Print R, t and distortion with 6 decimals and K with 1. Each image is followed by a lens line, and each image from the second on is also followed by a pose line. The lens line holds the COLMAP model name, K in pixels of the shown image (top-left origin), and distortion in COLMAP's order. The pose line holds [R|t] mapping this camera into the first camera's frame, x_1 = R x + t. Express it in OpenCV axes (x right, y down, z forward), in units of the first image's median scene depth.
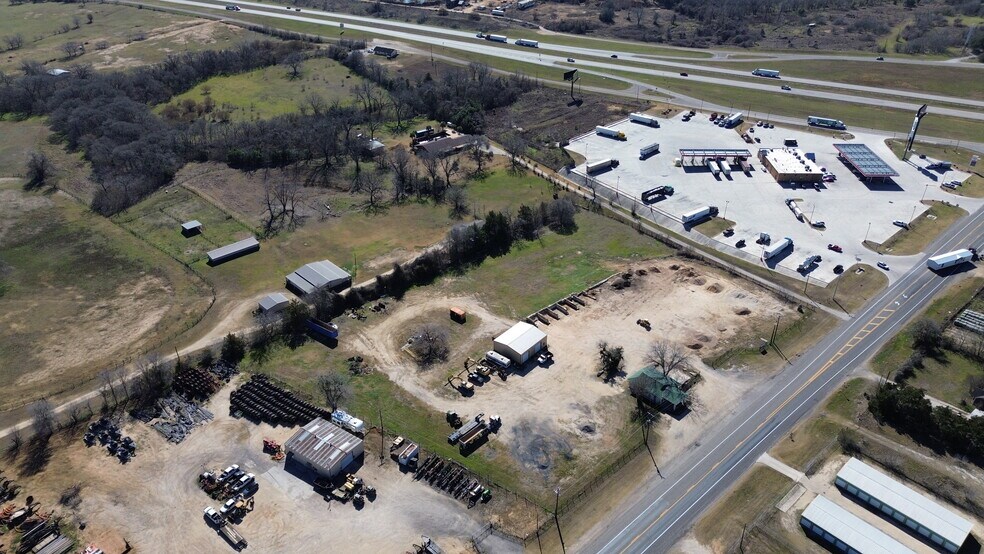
lens RADIAL K [[693.8, 0, 492.0], [0, 693.8, 277.0], [0, 0, 1]] dist [0.074212, -0.076706]
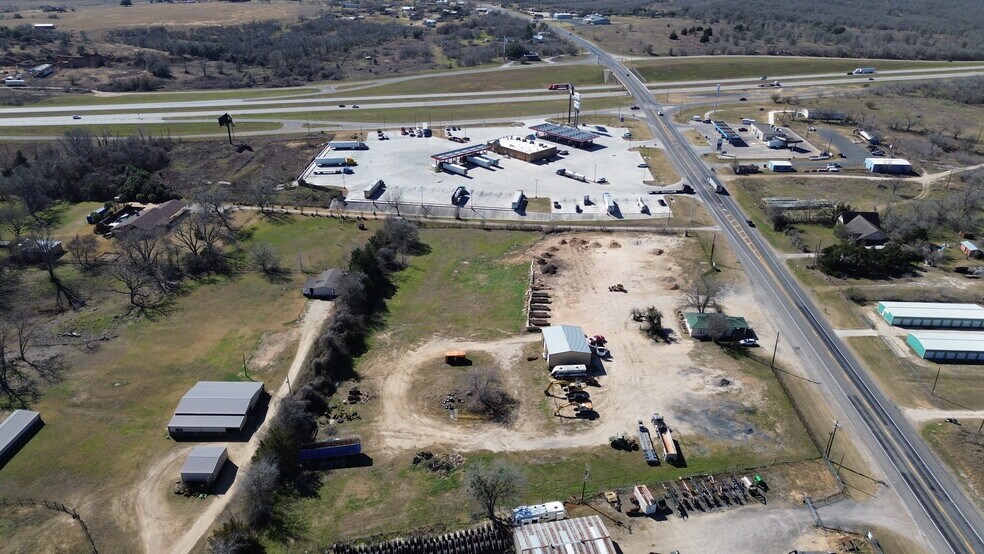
lens RADIAL K [[693.8, 0, 492.0], [0, 693.8, 277.0], [0, 0, 1]] dist [0.074212, -0.076706]
pose [[0.700966, -0.301333, 0.646409, -0.463170], [0.366408, 0.929754, 0.036086, -0.040975], [-0.611875, 0.211555, 0.762137, 0.335154]]
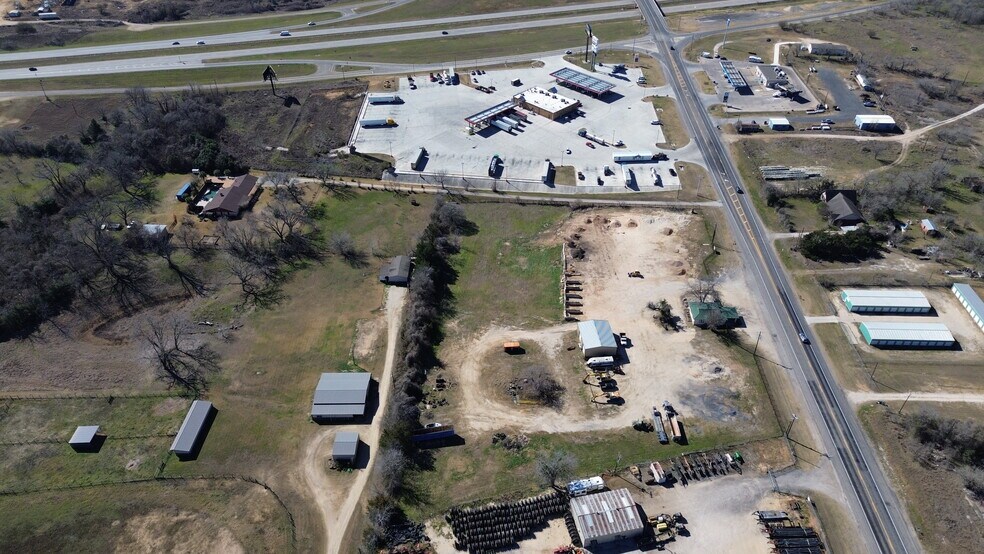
lens RADIAL K [[693.8, 0, 492.0], [0, 693.8, 277.0], [0, 0, 1]] dist [0.074212, -0.076706]
pose [[0.692620, -0.443390, 0.568931, -0.560539], [0.380404, 0.894686, 0.234158, -0.268134], [-0.612838, 0.054241, 0.788345, 0.195509]]
